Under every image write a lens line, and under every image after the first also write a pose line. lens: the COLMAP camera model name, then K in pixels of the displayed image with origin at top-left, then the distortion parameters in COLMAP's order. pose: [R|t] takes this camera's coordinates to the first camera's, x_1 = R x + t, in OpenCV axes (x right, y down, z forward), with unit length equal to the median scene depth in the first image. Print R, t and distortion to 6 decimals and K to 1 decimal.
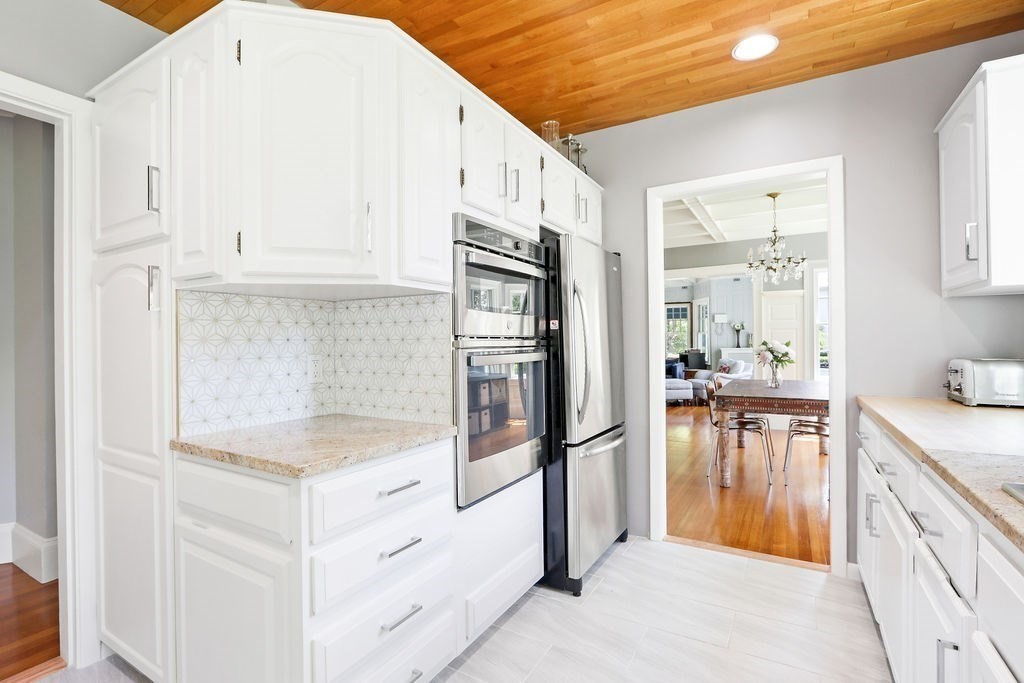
lens RADIAL K [[479.5, 0, 514.6], [0, 479.5, 341.4], [0, 0, 1]] dist [-0.000235, -0.000002]
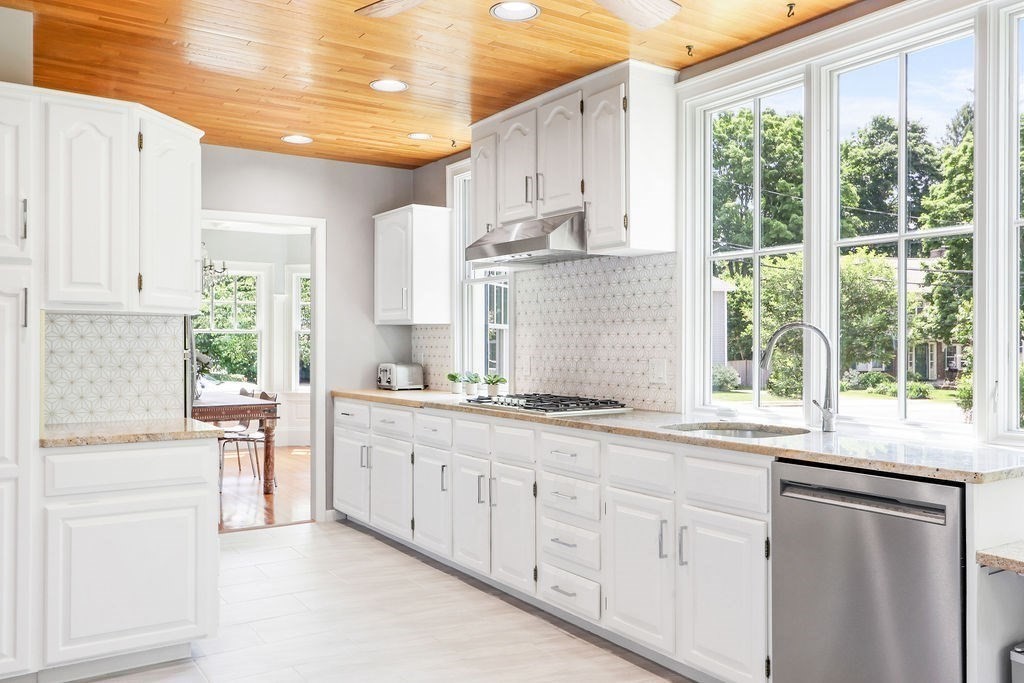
lens RADIAL K [[832.7, 0, 512.0], [0, 832.7, 343.6], [0, 0, 1]] dist [0.013078, 0.012495]
pose [[0.443940, 0.009428, 0.896007, -1.418485], [-0.006436, 0.999952, -0.007333, -0.013071], [-0.896033, -0.002511, 0.443979, -0.644229]]
